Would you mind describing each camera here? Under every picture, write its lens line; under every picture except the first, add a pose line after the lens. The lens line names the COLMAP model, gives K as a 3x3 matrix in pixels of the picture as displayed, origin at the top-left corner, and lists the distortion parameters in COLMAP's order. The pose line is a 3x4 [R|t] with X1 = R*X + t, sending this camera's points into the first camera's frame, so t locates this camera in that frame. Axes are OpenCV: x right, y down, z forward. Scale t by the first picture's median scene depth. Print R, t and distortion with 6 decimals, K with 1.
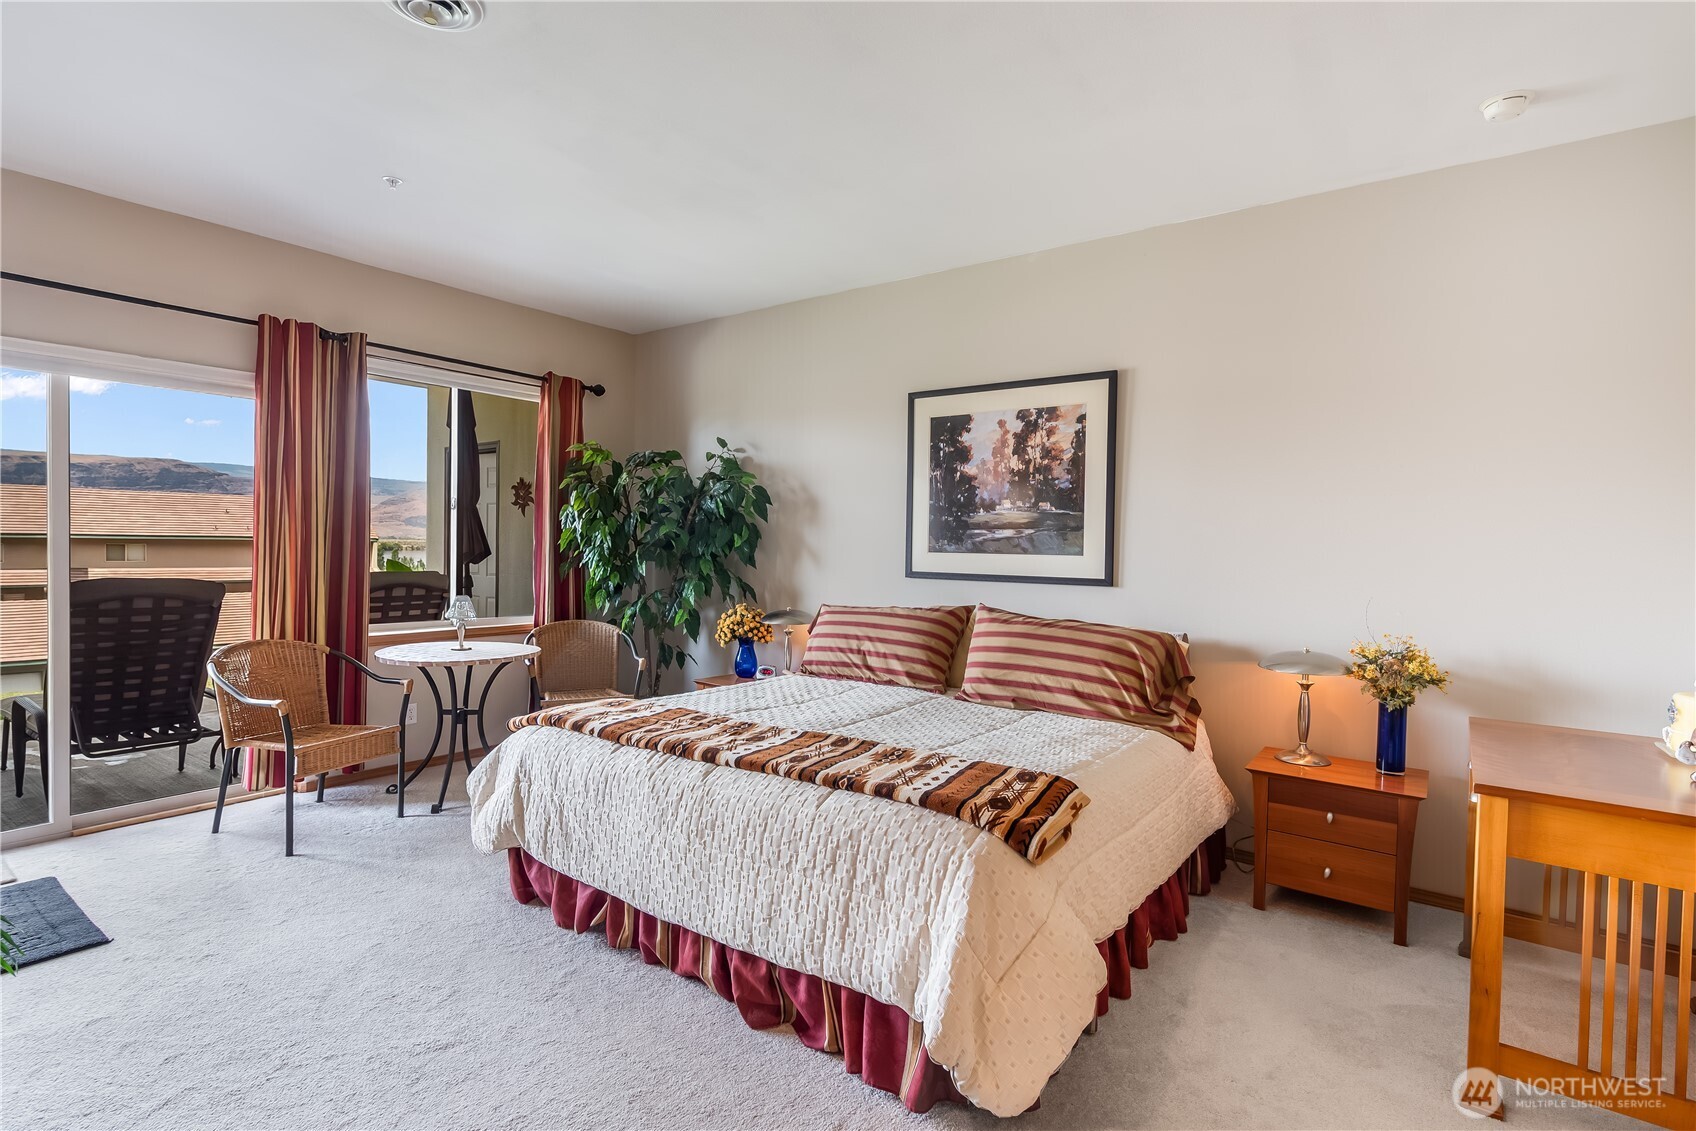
lens RADIAL K [[825.2, 0, 848.0], [0, 825.2, 565.5], [0, 0, 1]] dist [-0.001138, -0.000248]
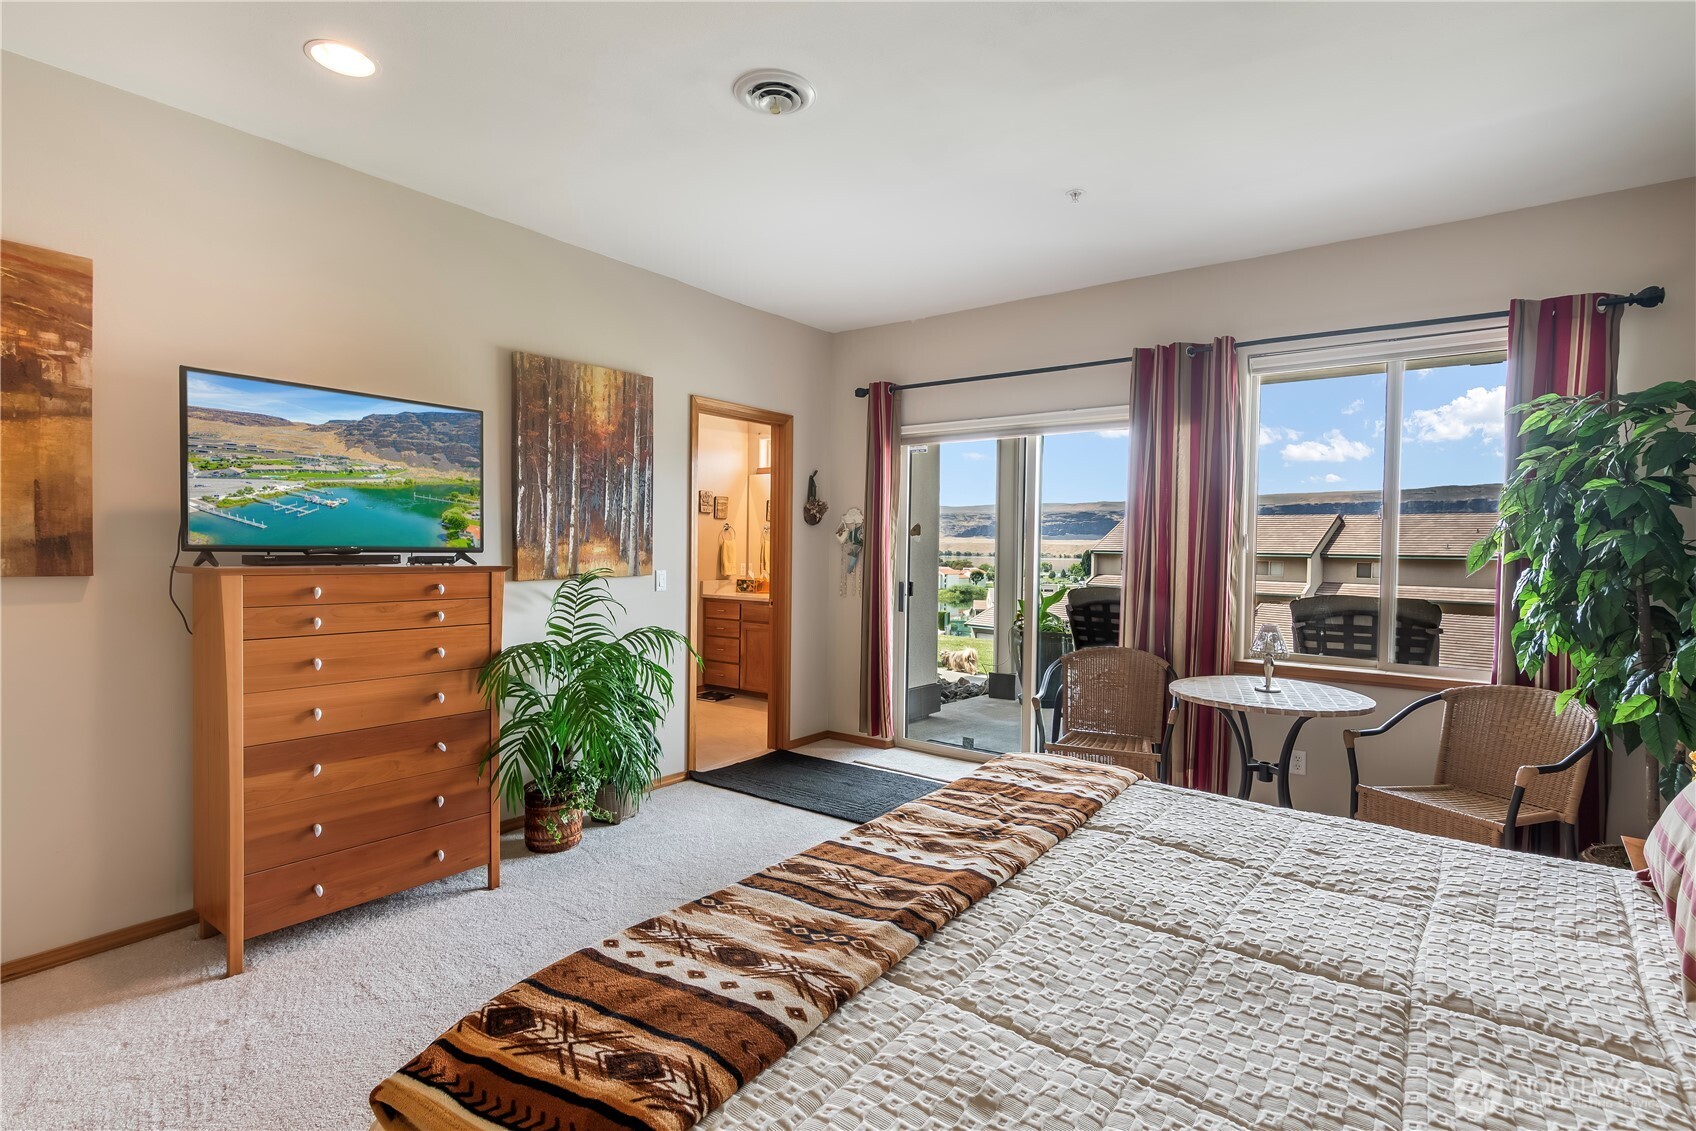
lens RADIAL K [[825.2, 0, 848.0], [0, 825.2, 565.5], [0, 0, 1]] dist [-0.001138, -0.000248]
pose [[-0.004045, 0.009183, -0.999950, 0.376740], [-0.039373, 0.999181, 0.009335, -0.014261], [0.999216, 0.039409, -0.003681, 0.628722]]
